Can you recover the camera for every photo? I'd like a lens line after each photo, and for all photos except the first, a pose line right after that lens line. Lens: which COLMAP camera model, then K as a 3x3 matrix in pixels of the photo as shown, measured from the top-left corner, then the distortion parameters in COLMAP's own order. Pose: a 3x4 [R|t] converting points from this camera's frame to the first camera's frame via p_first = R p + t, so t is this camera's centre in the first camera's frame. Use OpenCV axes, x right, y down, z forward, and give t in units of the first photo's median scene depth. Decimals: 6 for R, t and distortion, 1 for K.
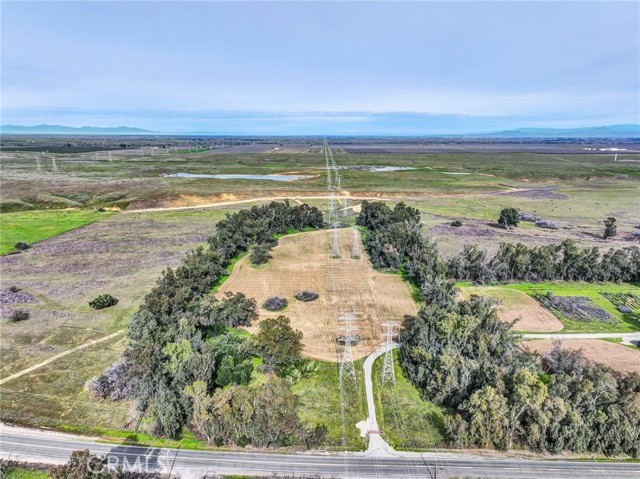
lens RADIAL K [[449.2, 0, 321.5], [0, 449.2, 238.8], [0, 0, 1]] dist [0.000415, 0.011584]
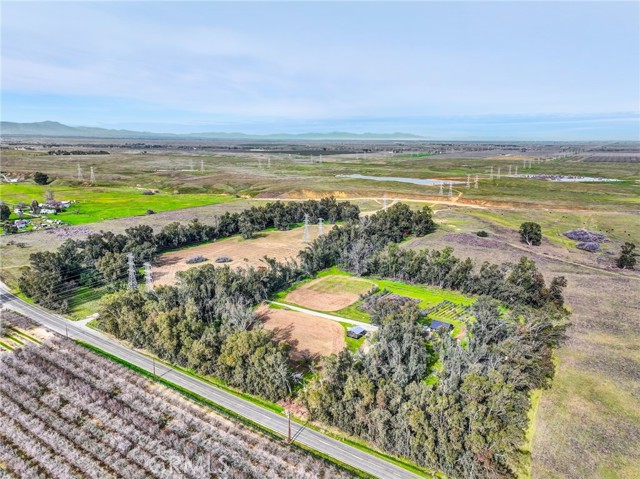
lens RADIAL K [[449.2, 0, 319.4], [0, 449.2, 235.5], [0, 0, 1]] dist [0.000415, 0.011584]
pose [[0.841834, 0.113689, -0.527627, 0.207308], [-0.123645, 0.992189, 0.016512, -0.001082], [0.525383, 0.051338, 0.849316, 0.006646]]
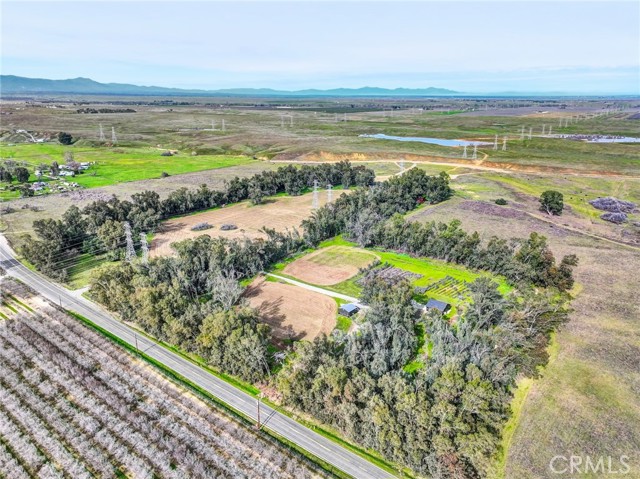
lens RADIAL K [[449.2, 0, 319.6], [0, 449.2, 237.5], [0, 0, 1]] dist [0.000415, 0.011584]
pose [[0.806160, 0.175567, -0.565051, 0.214290], [-0.130959, 0.984224, 0.118969, -0.008834], [0.577024, -0.021909, 0.816433, 0.021748]]
